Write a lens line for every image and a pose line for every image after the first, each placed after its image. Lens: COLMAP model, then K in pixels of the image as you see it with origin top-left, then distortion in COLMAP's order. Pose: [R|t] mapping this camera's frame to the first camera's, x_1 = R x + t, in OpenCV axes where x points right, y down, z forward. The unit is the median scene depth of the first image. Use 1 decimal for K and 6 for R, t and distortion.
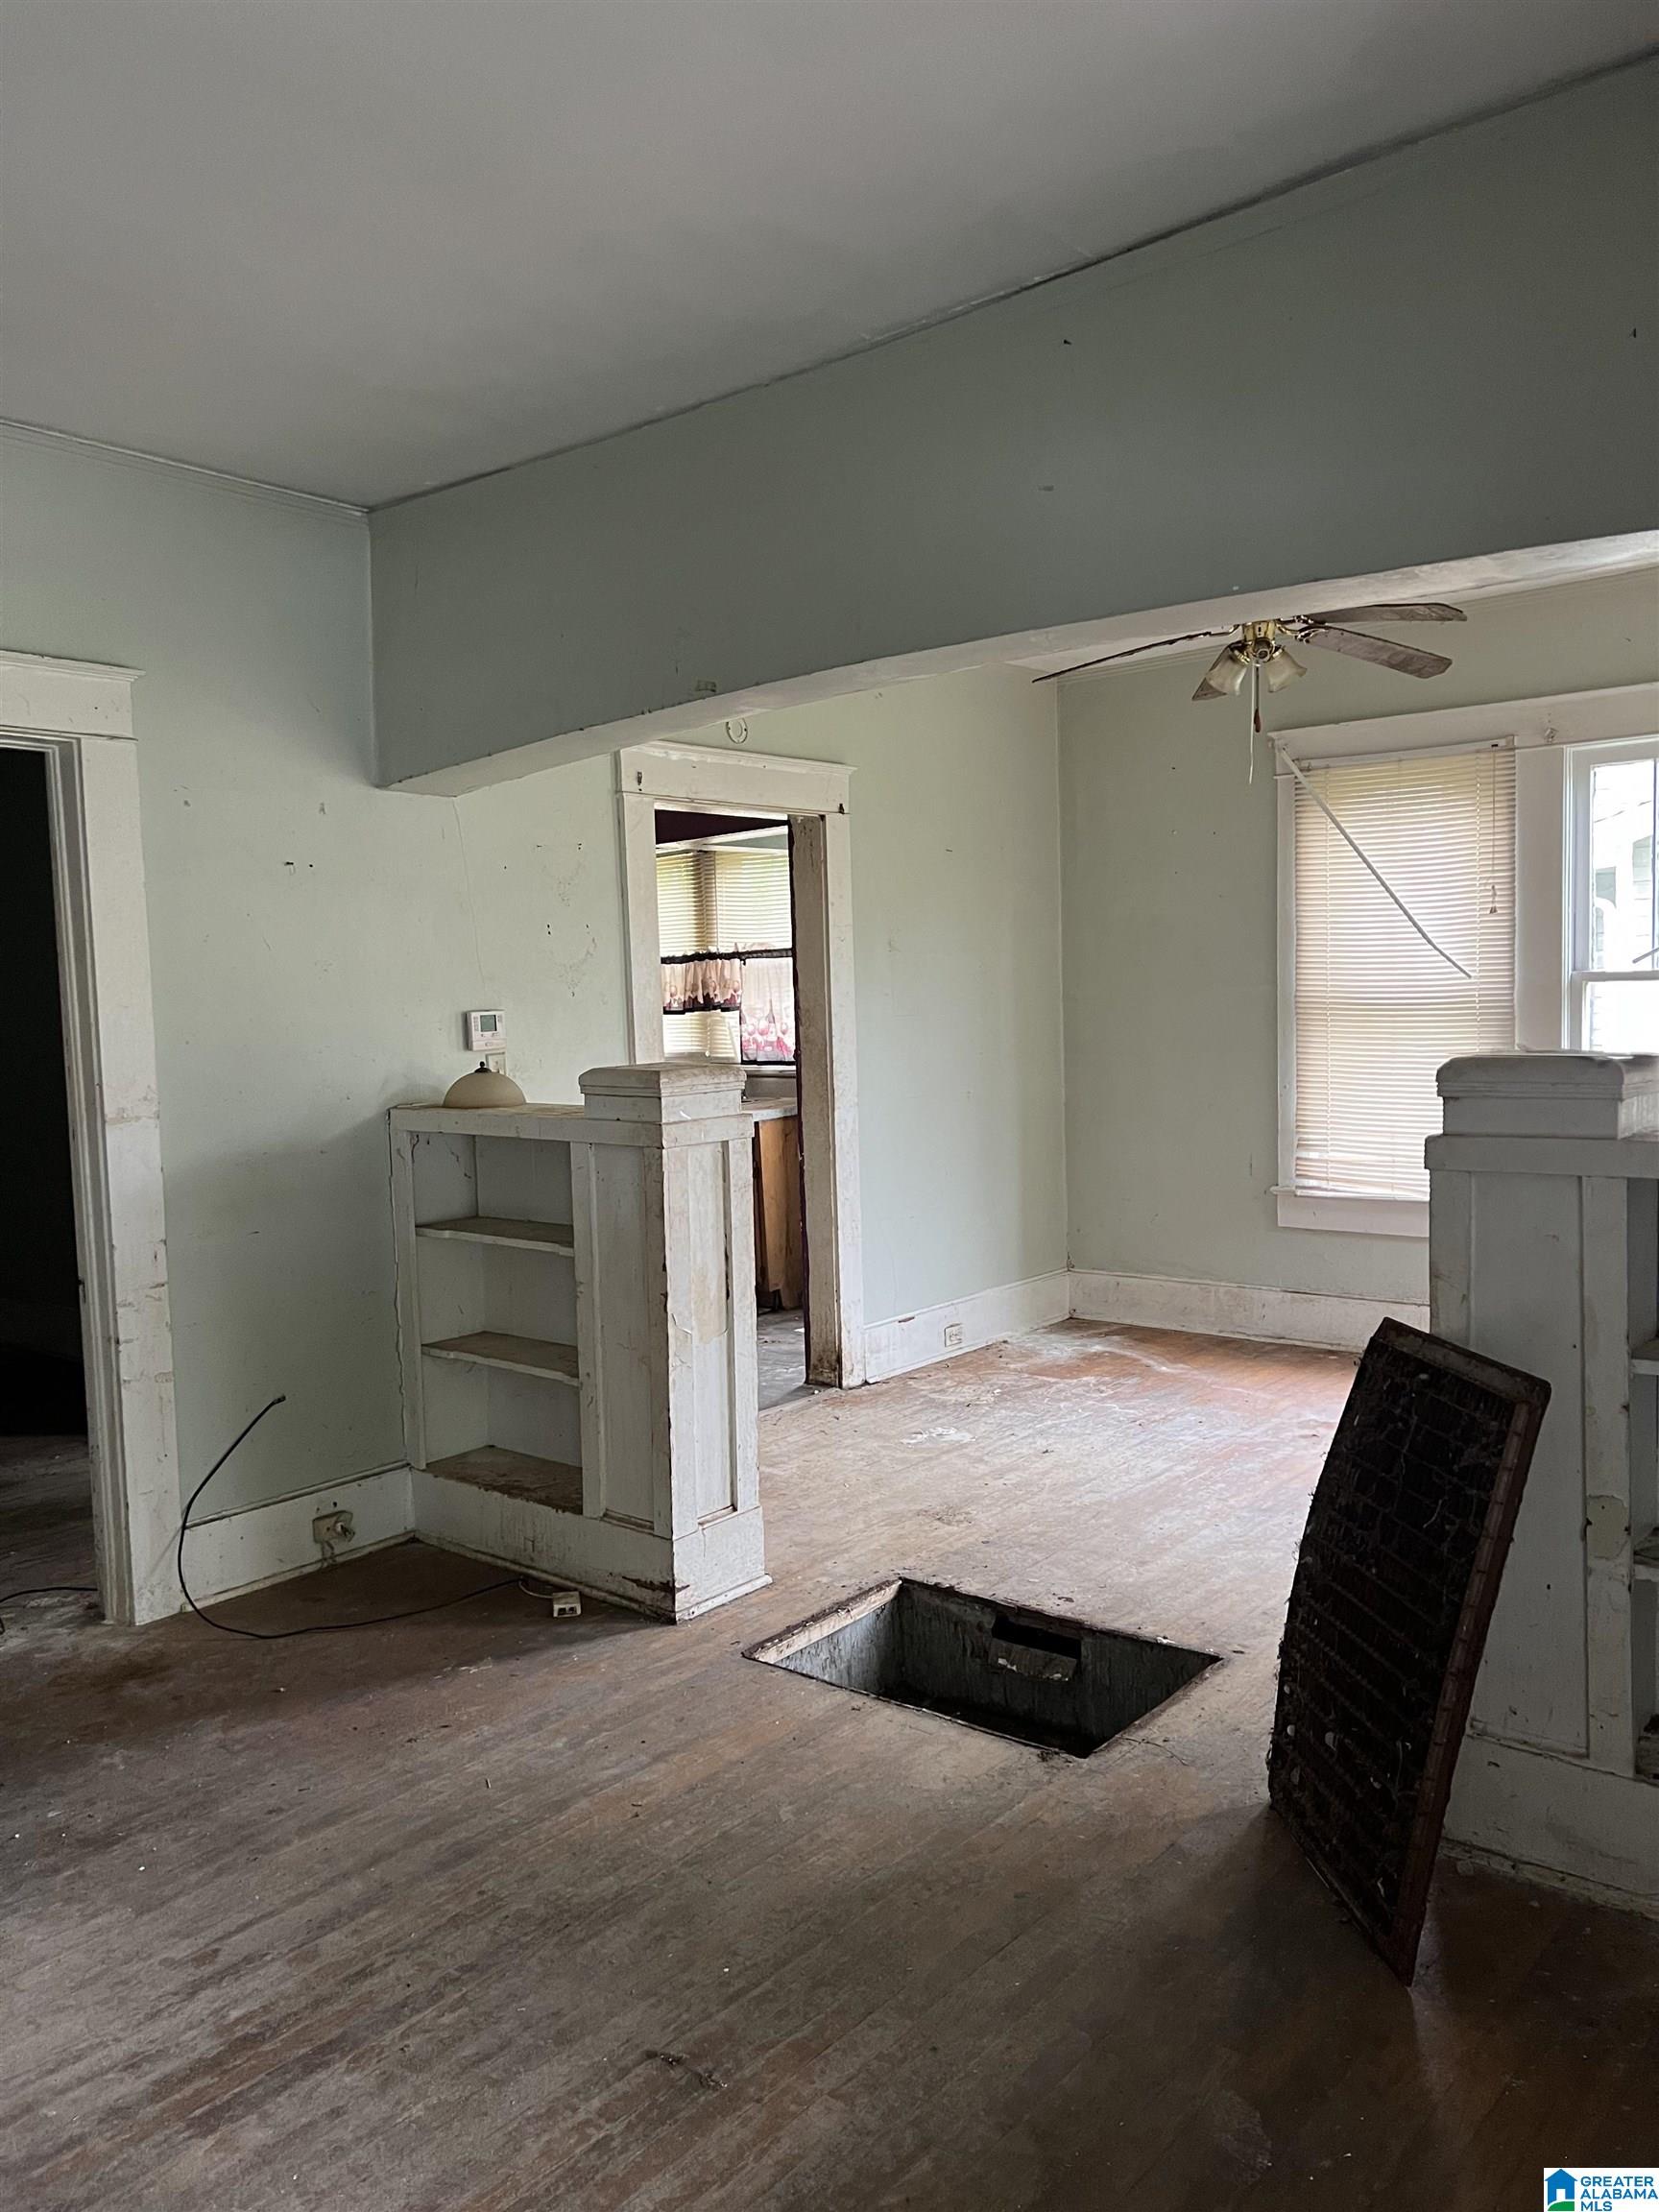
lens RADIAL K [[1686.1, 0, 861.5], [0, 1686.1, 1121.3], [0, 0, 1]] dist [0.056205, -0.070207]
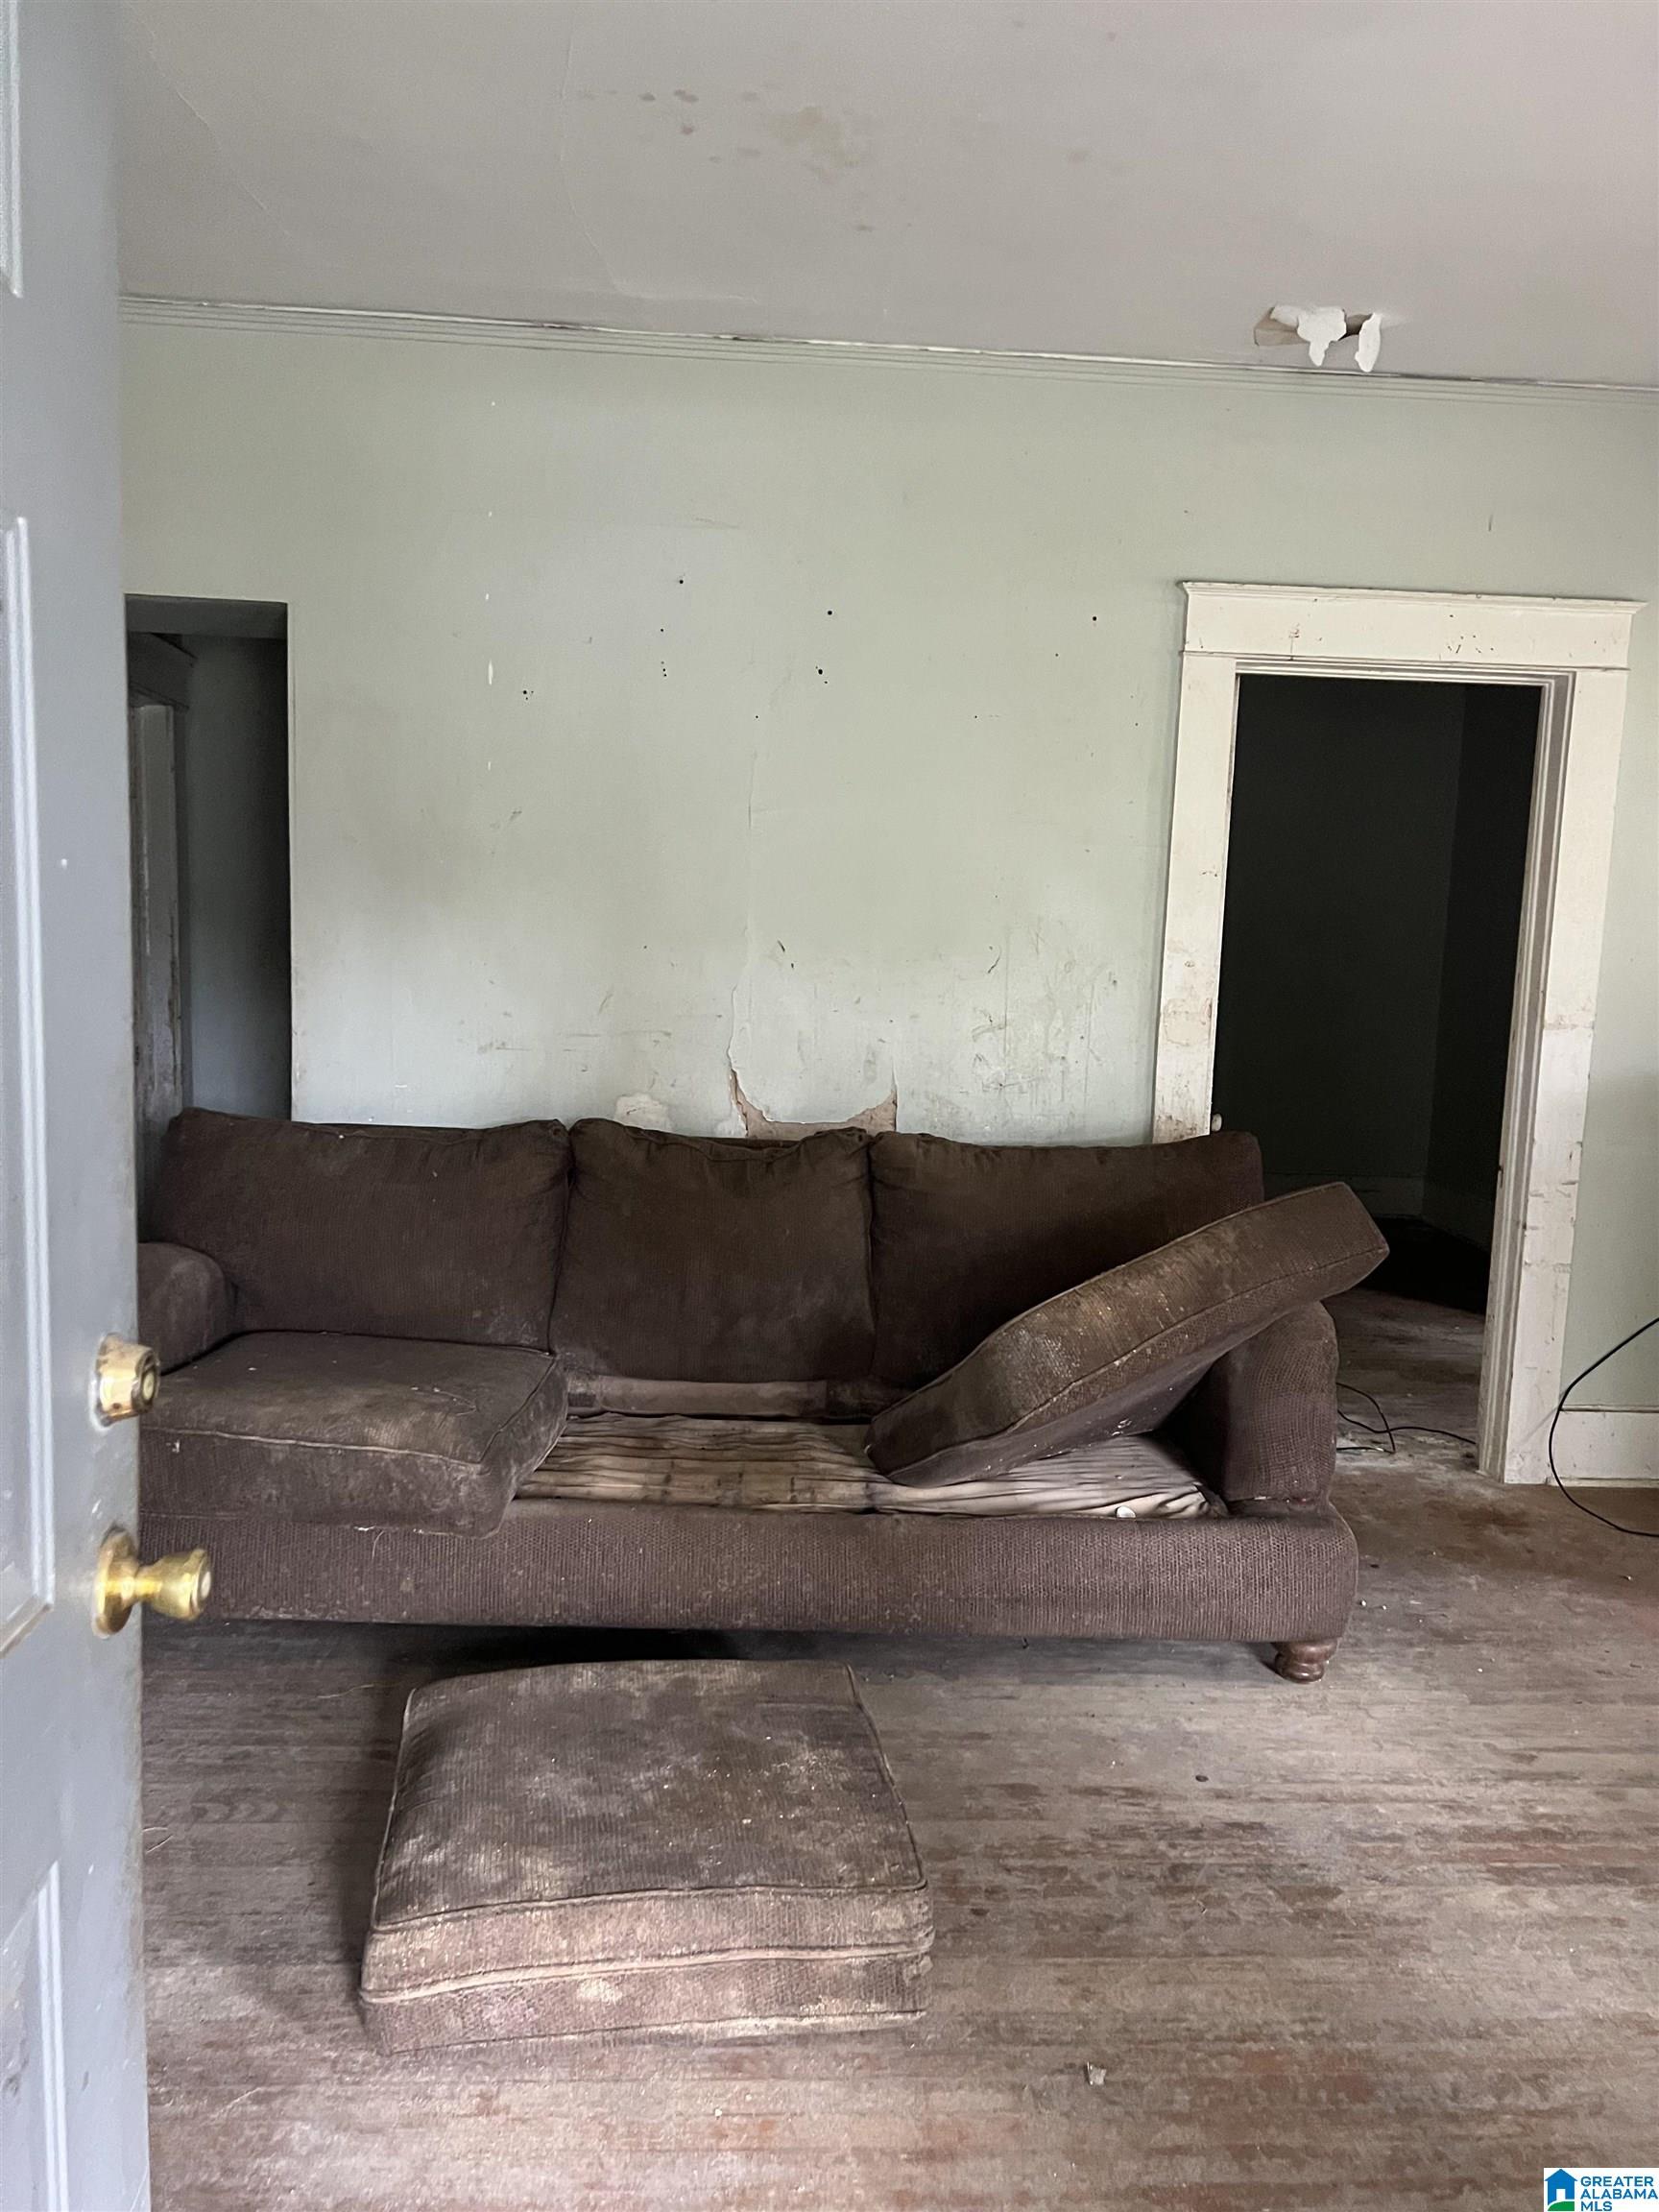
lens RADIAL K [[1686.1, 0, 861.5], [0, 1686.1, 1121.3], [0, 0, 1]] dist [0.056205, -0.070207]
pose [[0.689822, 0.141751, -0.709966, 0.048479], [-0.114621, 0.989660, 0.086225, 0.022444], [0.714848, 0.021897, 0.698937, -0.099873]]
